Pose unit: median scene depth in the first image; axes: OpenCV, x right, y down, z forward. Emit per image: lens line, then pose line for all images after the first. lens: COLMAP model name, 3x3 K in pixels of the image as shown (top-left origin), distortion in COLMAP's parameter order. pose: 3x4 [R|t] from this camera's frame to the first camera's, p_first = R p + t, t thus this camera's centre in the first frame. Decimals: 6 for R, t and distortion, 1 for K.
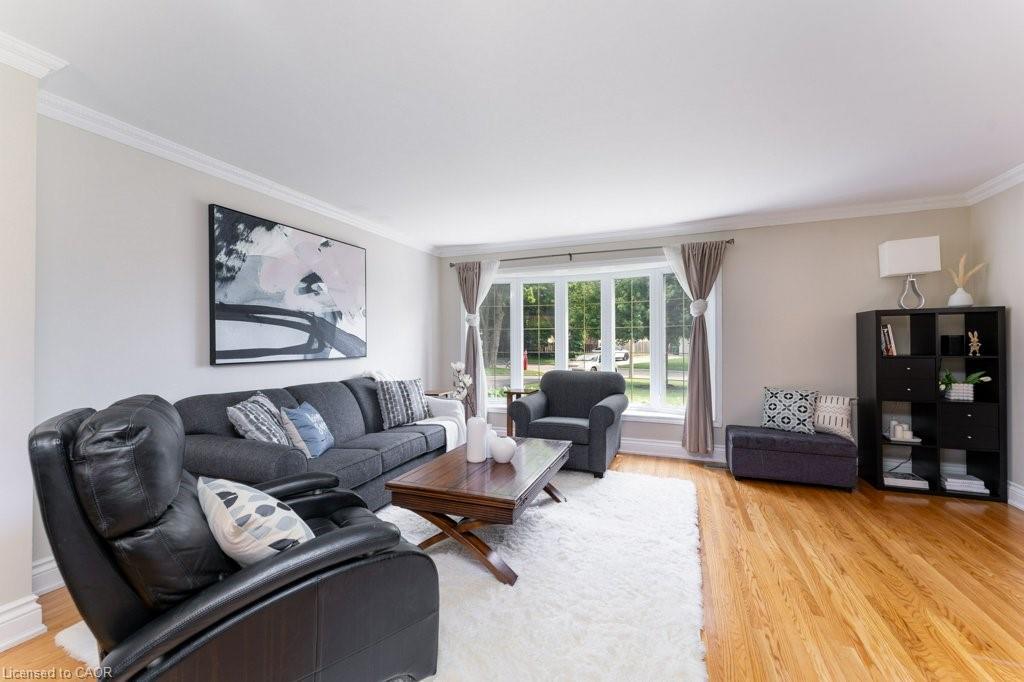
lens RADIAL K [[407.2, 0, 512.0], [0, 407.2, 341.0], [0, 0, 1]] dist [-0.000585, -0.000108]
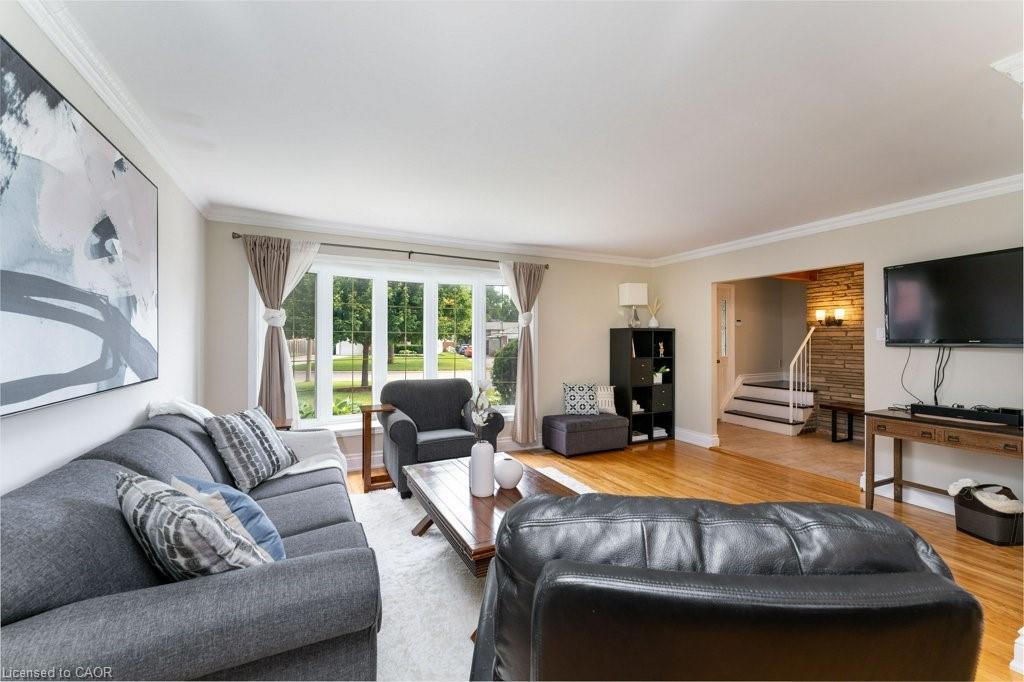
lens RADIAL K [[407.2, 0, 512.0], [0, 407.2, 341.0], [0, 0, 1]] dist [-0.000585, -0.000108]
pose [[0.671650, 0.007765, 0.740828, -0.521871], [-0.010406, 0.999945, -0.001047, -0.020356], [-0.740796, -0.007006, 0.671694, 0.295308]]
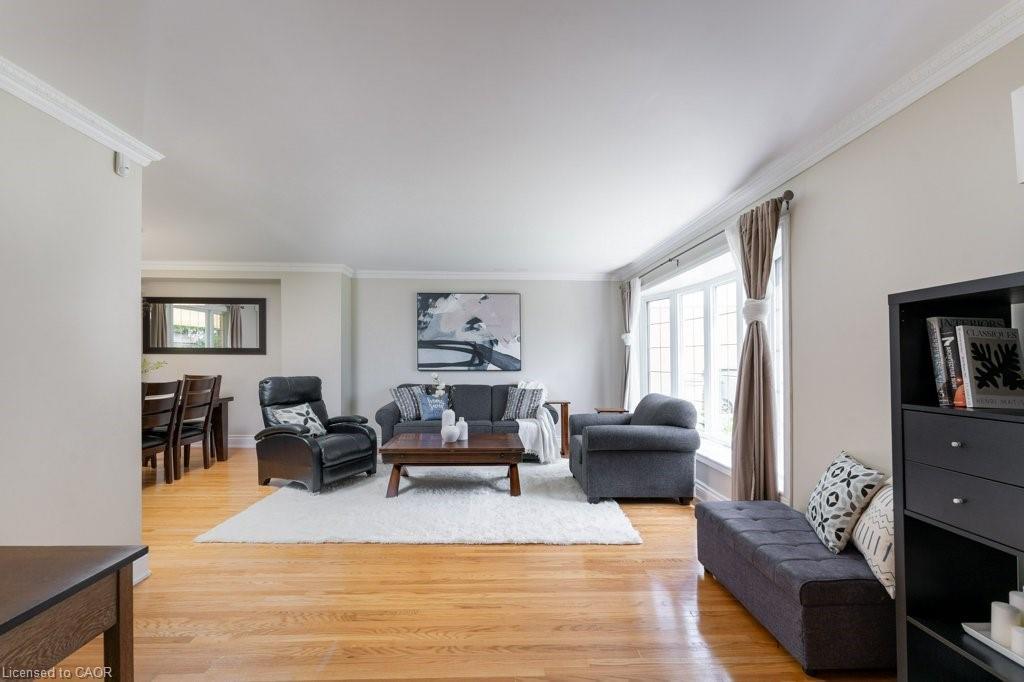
lens RADIAL K [[415.0, 0, 506.1], [0, 415.0, 356.9], [0, 0, 1]] dist [-0.001437, -0.000165]
pose [[0.401771, 0.001876, -0.915738, 1.088584], [-0.003019, 0.999995, 0.000724, -0.009935], [0.915735, 0.002473, 0.401775, 0.441716]]
